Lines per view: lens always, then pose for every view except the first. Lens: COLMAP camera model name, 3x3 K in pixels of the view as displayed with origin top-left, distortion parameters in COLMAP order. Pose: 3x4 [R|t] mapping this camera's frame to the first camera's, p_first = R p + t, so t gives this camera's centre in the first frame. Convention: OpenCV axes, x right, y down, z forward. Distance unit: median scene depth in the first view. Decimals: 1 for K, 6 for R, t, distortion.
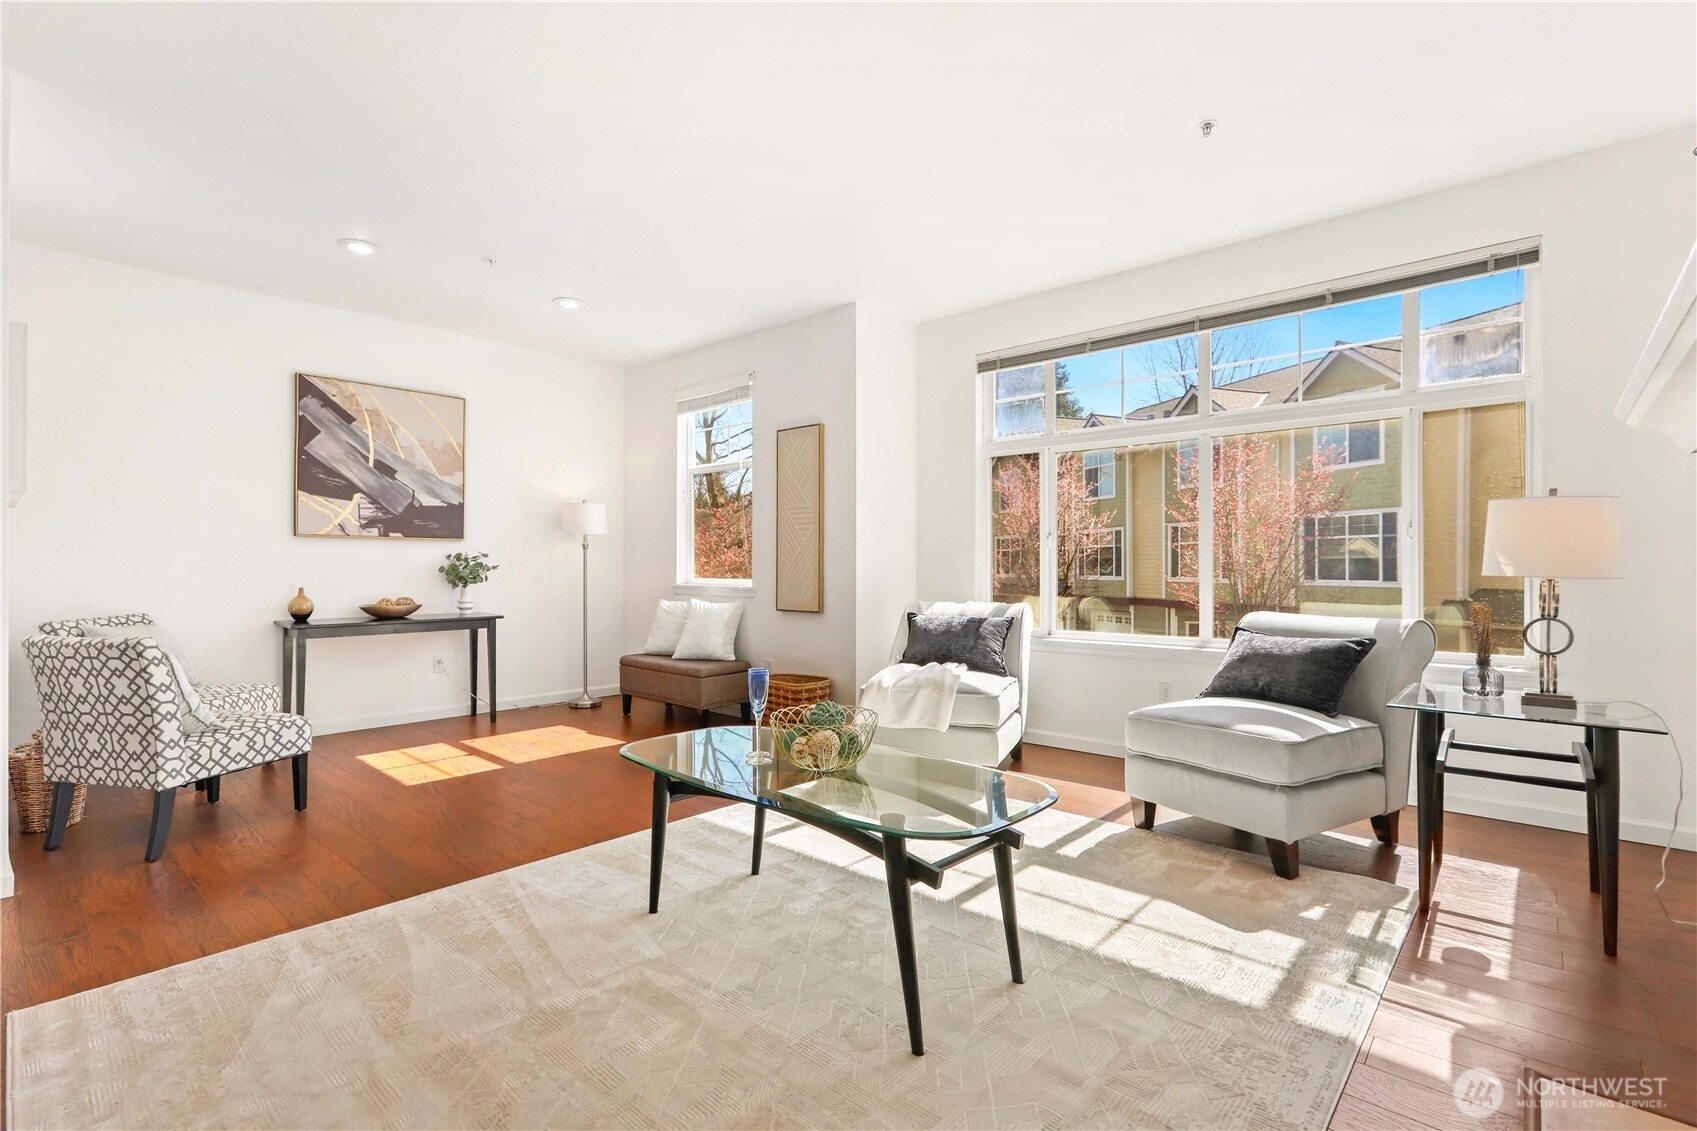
lens RADIAL K [[788.4, 0, 852.8], [0, 788.4, 564.6], [0, 0, 1]] dist [-0.003444, 0.000251]
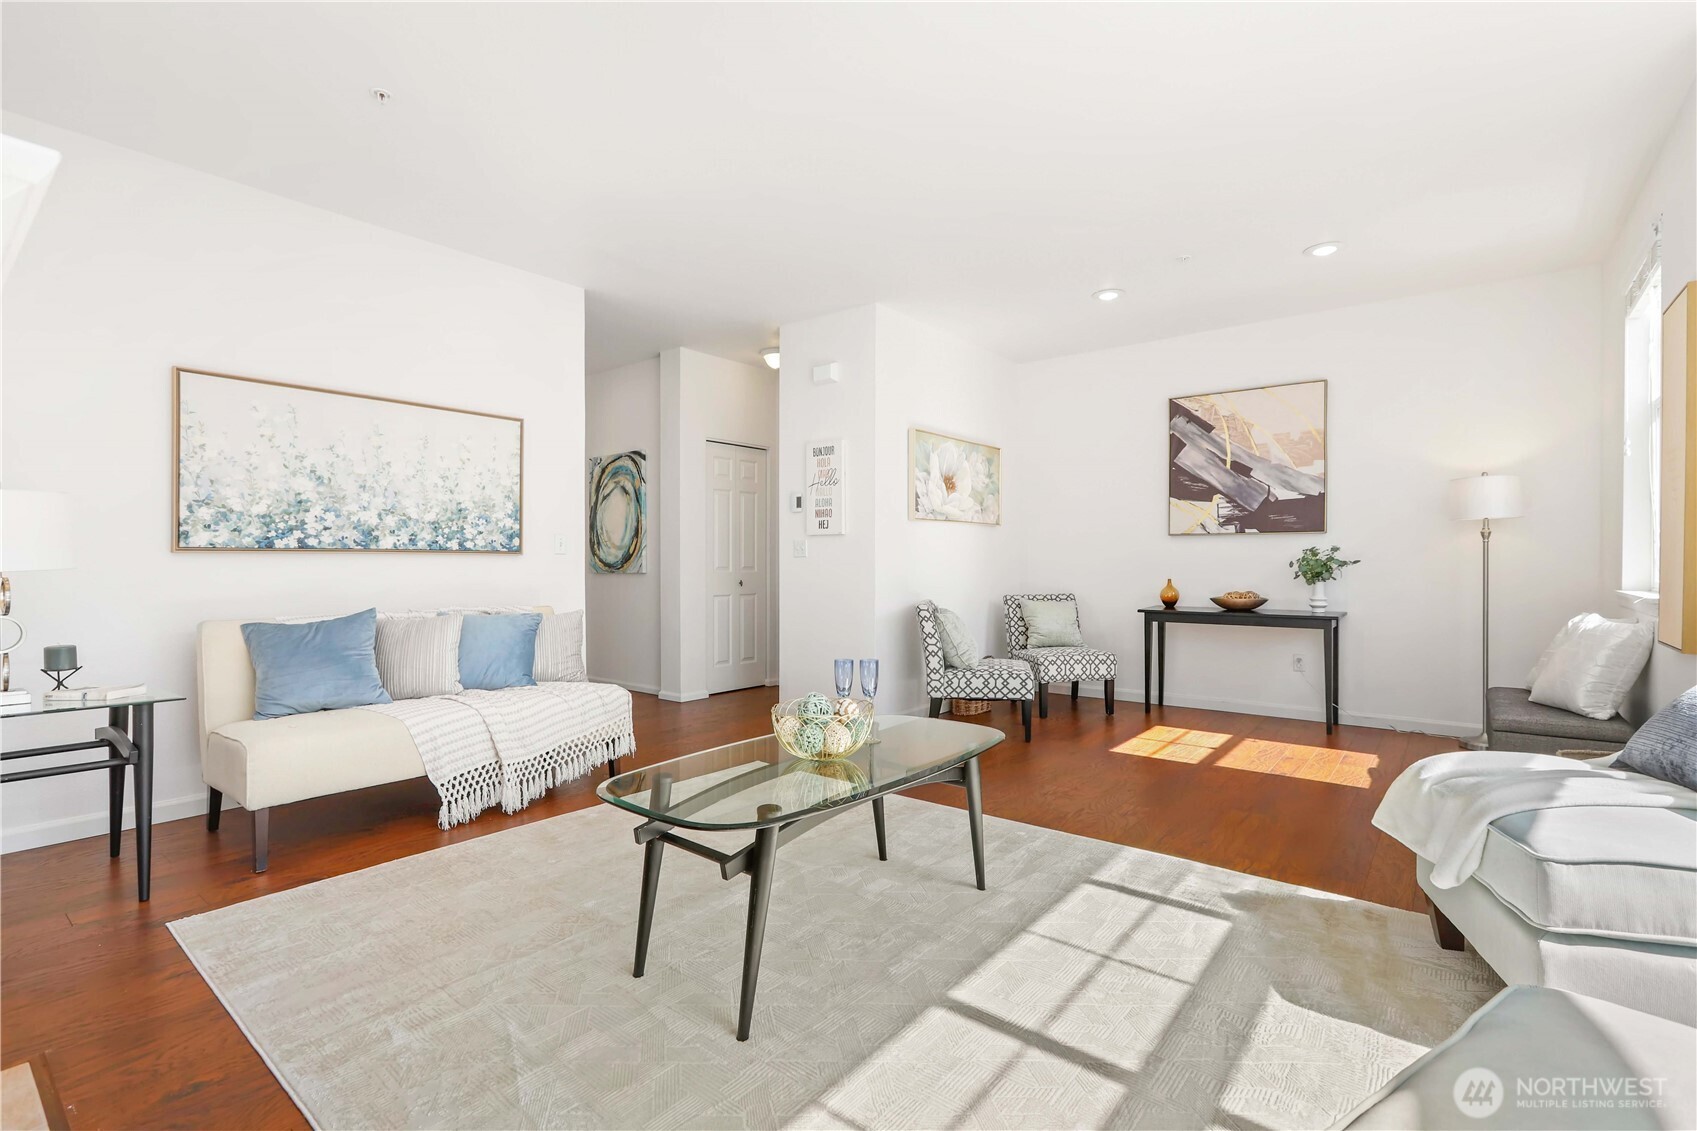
lens RADIAL K [[788.4, 0, 852.8], [0, 788.4, 564.6], [0, 0, 1]] dist [-0.003444, 0.000251]
pose [[0.054906, 0.007669, -0.998462, 0.435199], [0.002667, 0.999966, 0.007828, -0.002878], [0.998488, -0.003093, 0.054884, 0.429991]]
